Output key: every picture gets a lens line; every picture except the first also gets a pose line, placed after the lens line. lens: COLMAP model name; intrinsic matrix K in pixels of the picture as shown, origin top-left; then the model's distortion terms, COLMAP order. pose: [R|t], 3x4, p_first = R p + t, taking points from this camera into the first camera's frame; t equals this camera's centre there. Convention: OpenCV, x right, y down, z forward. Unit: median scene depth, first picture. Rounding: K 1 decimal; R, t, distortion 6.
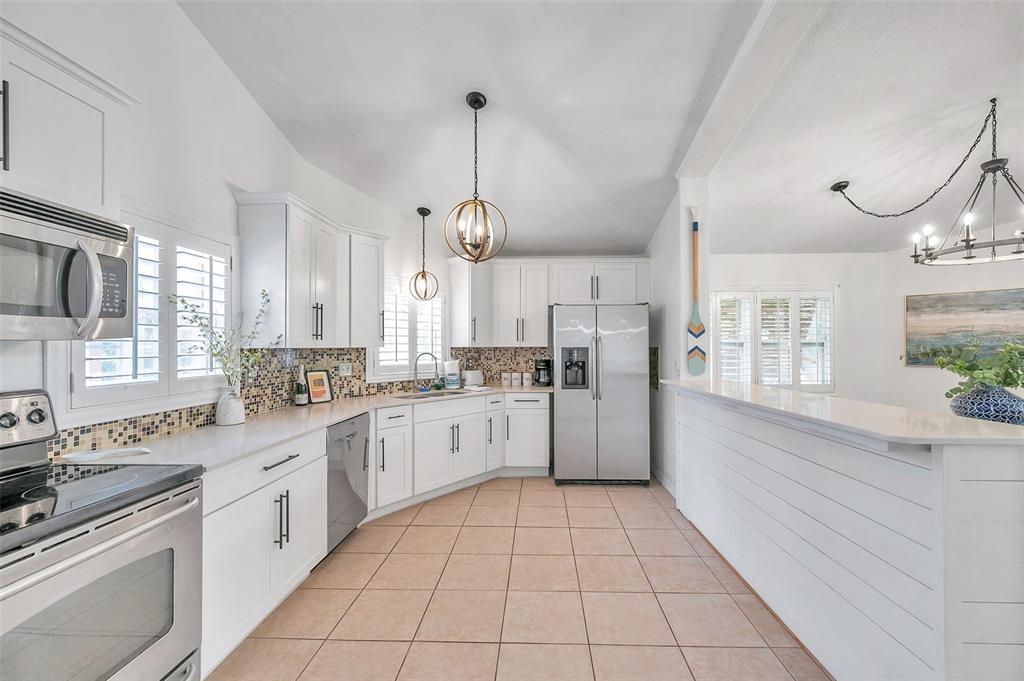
lens RADIAL K [[403.8, 0, 525.0], [0, 403.8, 342.8], [0, 0, 1]] dist [-0.000363, -0.000086]
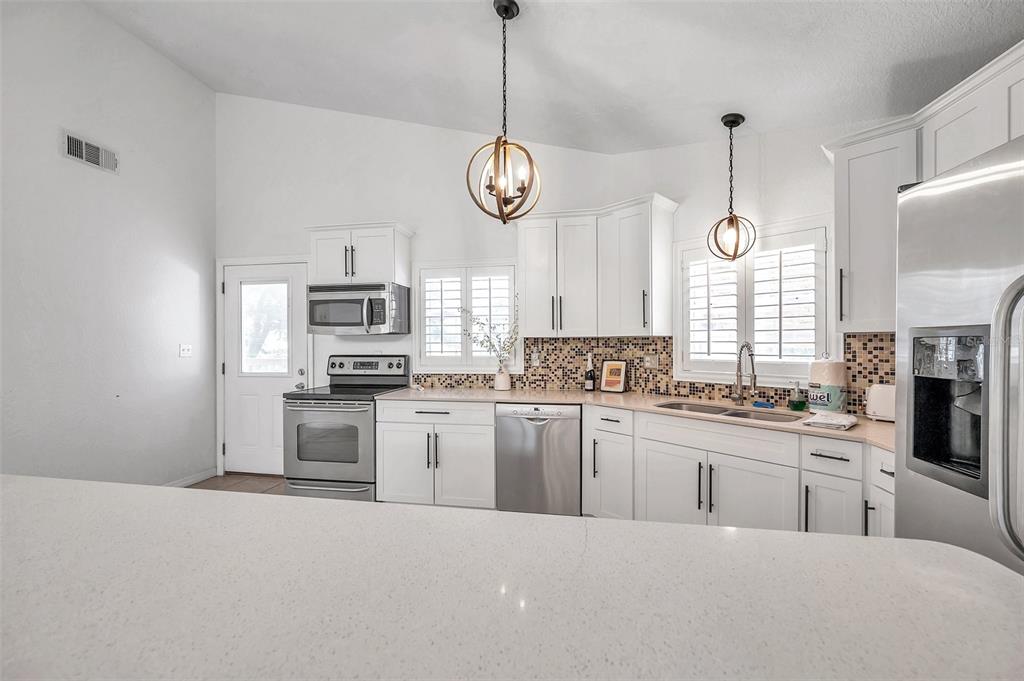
lens RADIAL K [[405.8, 0, 517.7], [0, 405.8, 342.3], [0, 0, 1]] dist [0.000031, 0.000050]
pose [[-0.131043, 0.004384, -0.991367, 0.484547], [0.014841, 0.999887, 0.002460, 0.018447], [0.991266, -0.014391, -0.131093, 0.854688]]
